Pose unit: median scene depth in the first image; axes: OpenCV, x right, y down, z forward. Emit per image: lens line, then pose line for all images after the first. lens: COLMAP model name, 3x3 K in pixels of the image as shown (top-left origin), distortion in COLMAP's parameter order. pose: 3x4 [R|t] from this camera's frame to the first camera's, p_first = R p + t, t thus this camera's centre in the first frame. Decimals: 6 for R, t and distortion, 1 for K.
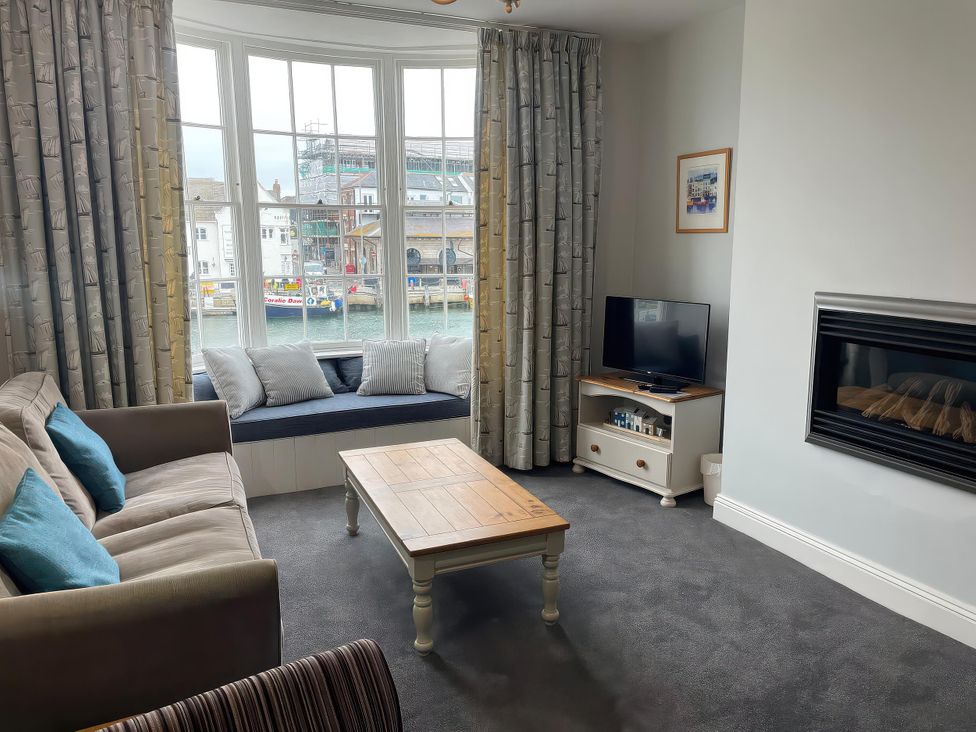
lens RADIAL K [[736.6, 0, 494.5], [0, 736.6, 364.3], [0, 0, 1]] dist [0.095177, -0.134245]
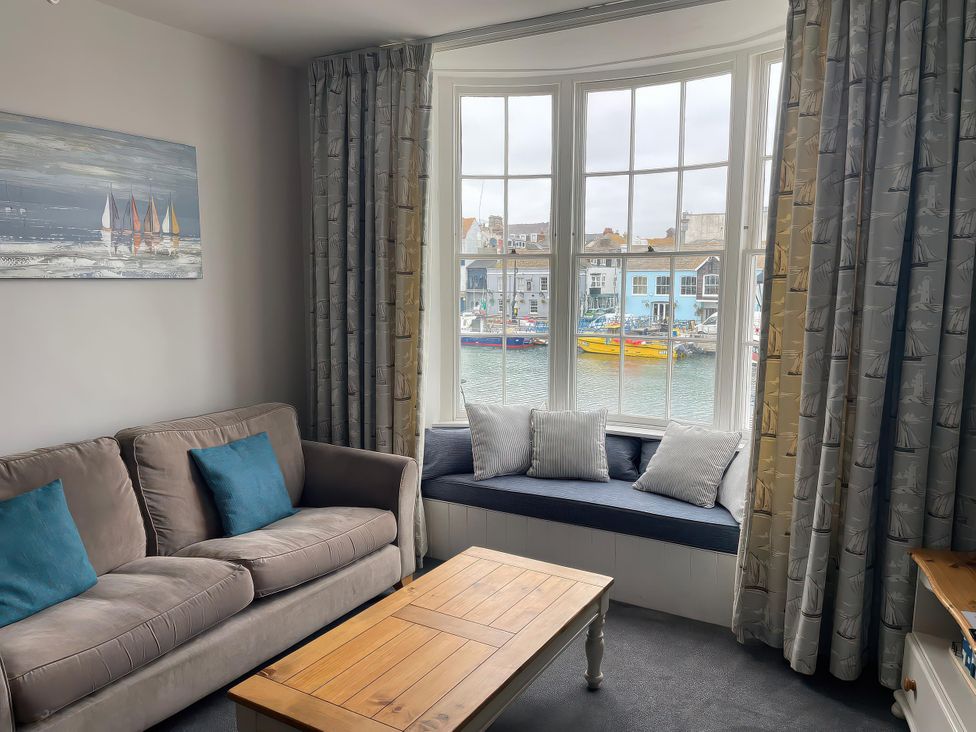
lens RADIAL K [[730.8, 0, 486.2], [0, 730.8, 375.5], [0, 0, 1]] dist [0.097445, -0.125656]
pose [[0.585532, 0.107741, -0.803458, 0.366099], [-0.144982, 0.989067, 0.026972, -0.079918], [0.797579, 0.100694, 0.594750, 0.406299]]
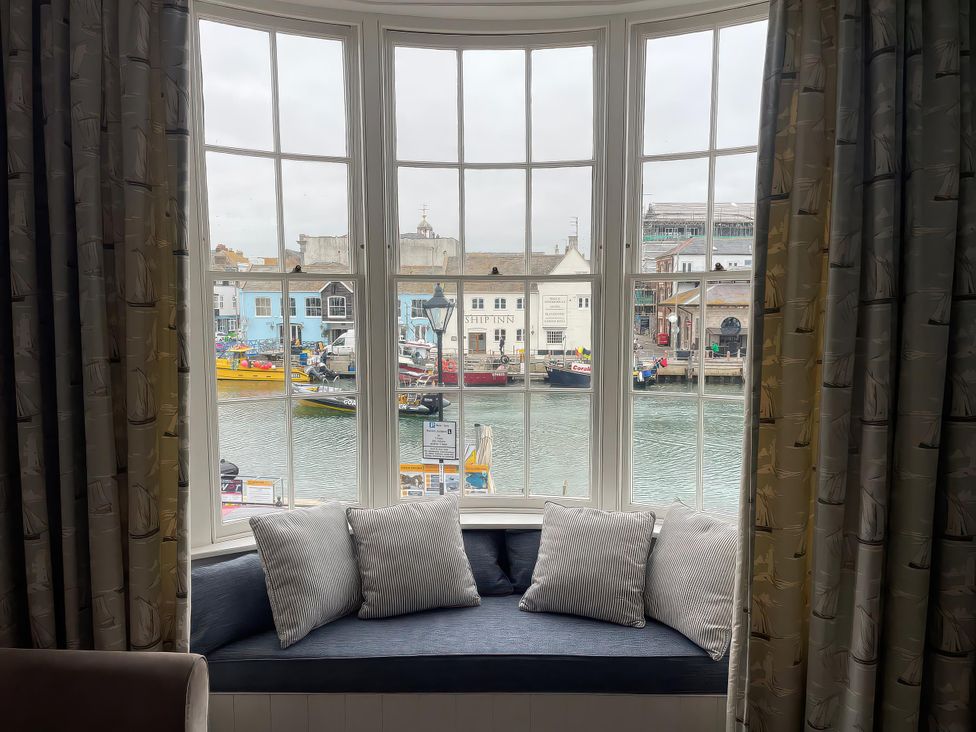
lens RADIAL K [[730.8, 0, 486.2], [0, 730.8, 375.5], [0, 0, 1]] dist [0.097445, -0.125656]
pose [[0.906575, 0.043011, -0.419848, 0.019404], [-0.073807, 0.995621, -0.057376, -0.104773], [0.415542, 0.083004, 0.905779, 0.491116]]
